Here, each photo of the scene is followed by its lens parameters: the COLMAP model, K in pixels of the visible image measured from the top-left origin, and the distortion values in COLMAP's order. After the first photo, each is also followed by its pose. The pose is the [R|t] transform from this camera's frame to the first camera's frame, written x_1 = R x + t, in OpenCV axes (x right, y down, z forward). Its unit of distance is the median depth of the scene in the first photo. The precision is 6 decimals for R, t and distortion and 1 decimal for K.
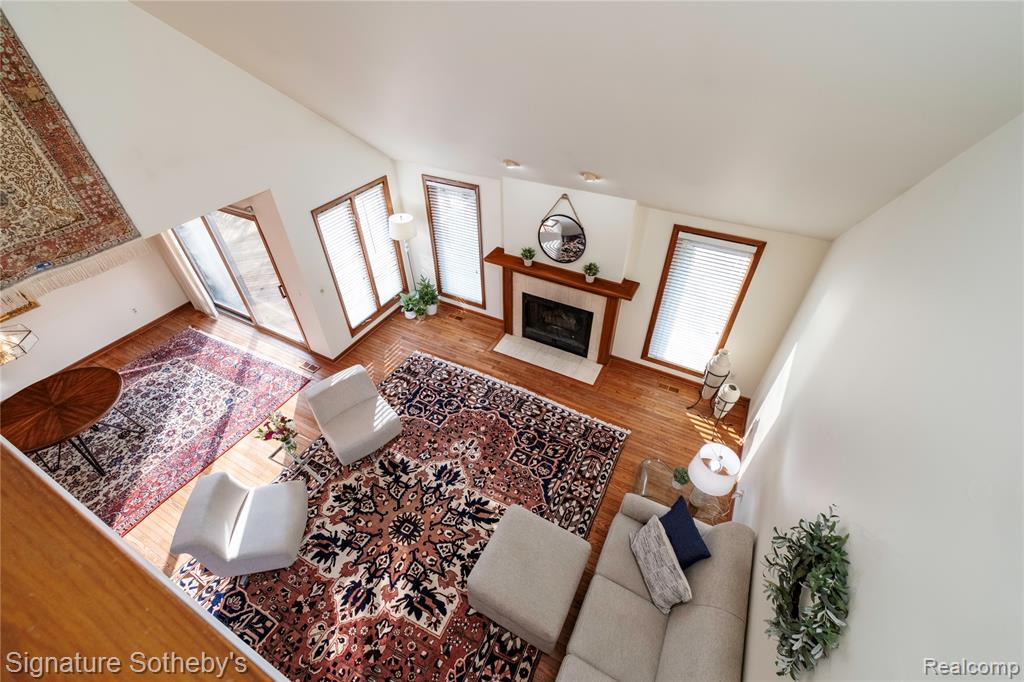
lens RADIAL K [[423.1, 0, 510.9], [0, 423.1, 342.8], [0, 0, 1]] dist [0.000427, -0.000492]
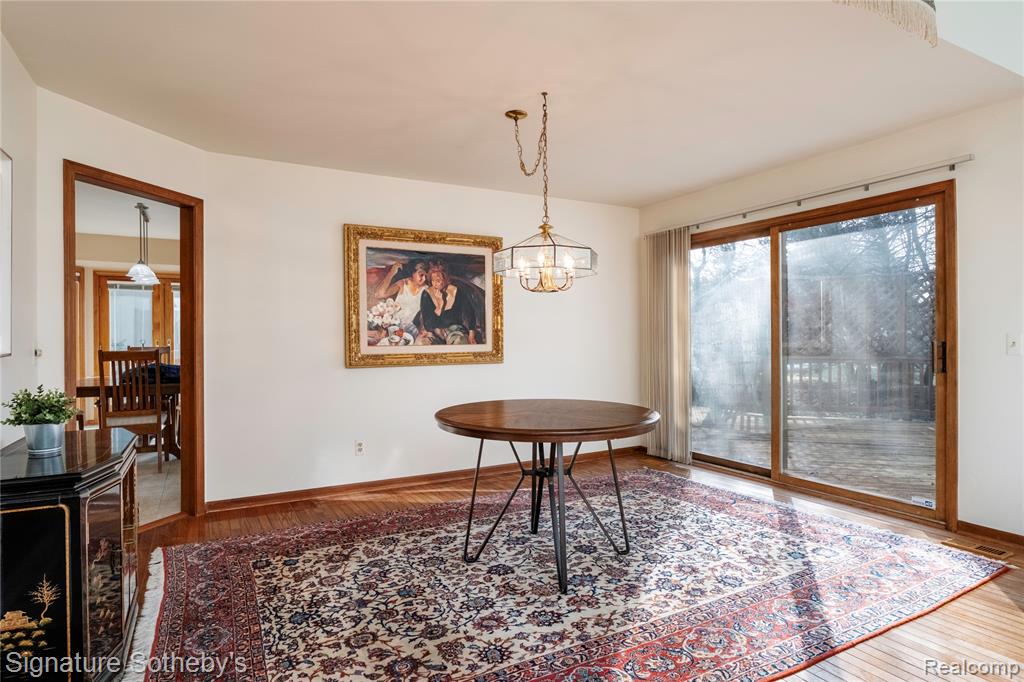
lens RADIAL K [[574.9, 0, 507.9], [0, 574.9, 339.7], [0, 0, 1]] dist [-0.008238, -0.000491]
pose [[0.834110, 0.000768, -0.551598, -0.671419], [-0.356500, 0.763830, -0.538025, 0.429141], [0.420914, 0.645416, 0.637392, 0.439918]]
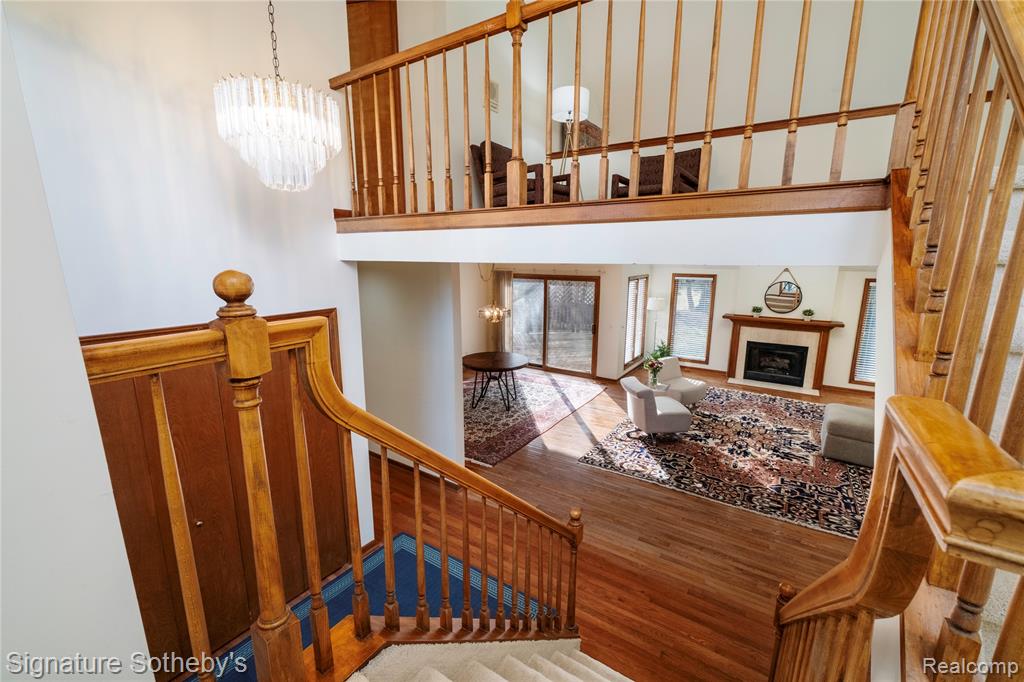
lens RADIAL K [[423.1, 0, 514.8], [0, 423.1, 346.3], [0, 0, 1]] dist [0.000427, -0.000492]
pose [[0.995107, 0.028723, -0.094536, -0.776805], [-0.070239, 0.878578, -0.472406, 0.789750], [0.069489, 0.476735, 0.876296, -0.405603]]
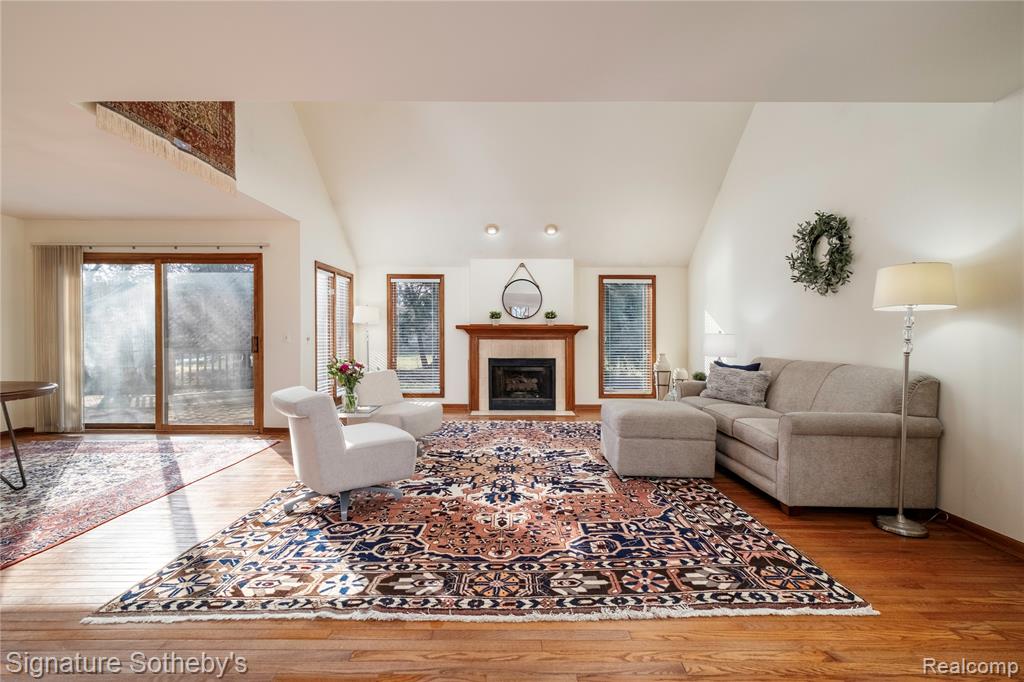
lens RADIAL K [[456.3, 0, 514.9], [0, 456.3, 343.5], [0, 0, 1]] dist [0.000626, 0.001162]
pose [[0.885580, 0.000631, 0.464486, -0.571822], [0.296138, 0.769633, -0.565657, 0.670287], [-0.357841, 0.638487, 0.681384, 0.165208]]
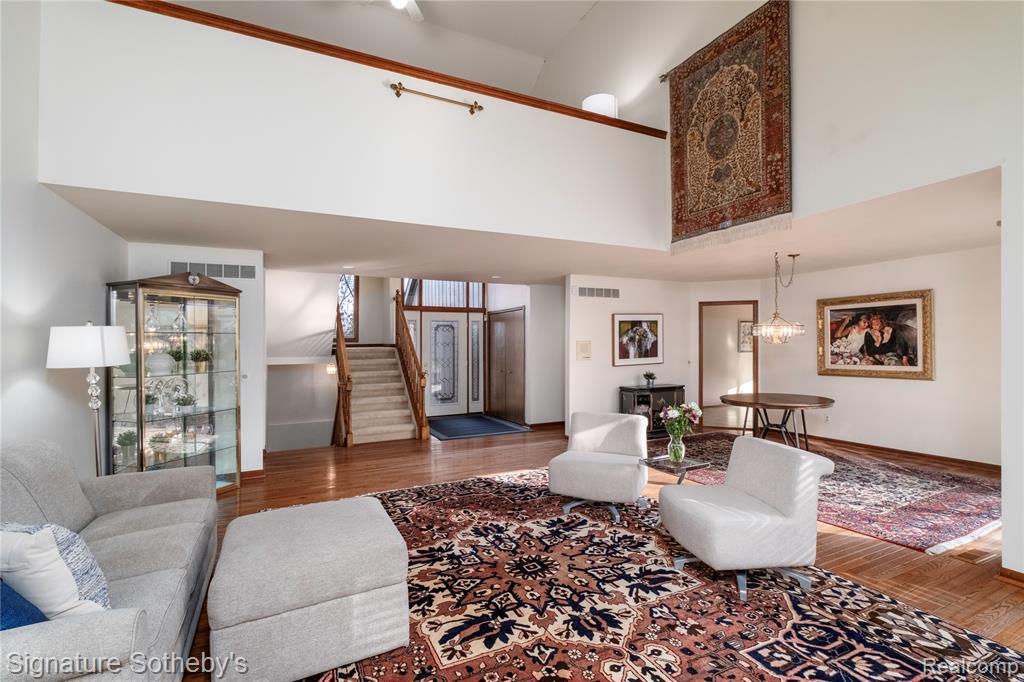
lens RADIAL K [[475.1, 0, 514.7], [0, 475.1, 343.7], [0, 0, 1]] dist [-0.000400, 0.000083]
pose [[-0.577627, 0.008529, -0.816256, 0.310044], [-0.521765, 0.765155, 0.377225, -0.070878], [0.627780, 0.643789, -0.437524, 0.933541]]
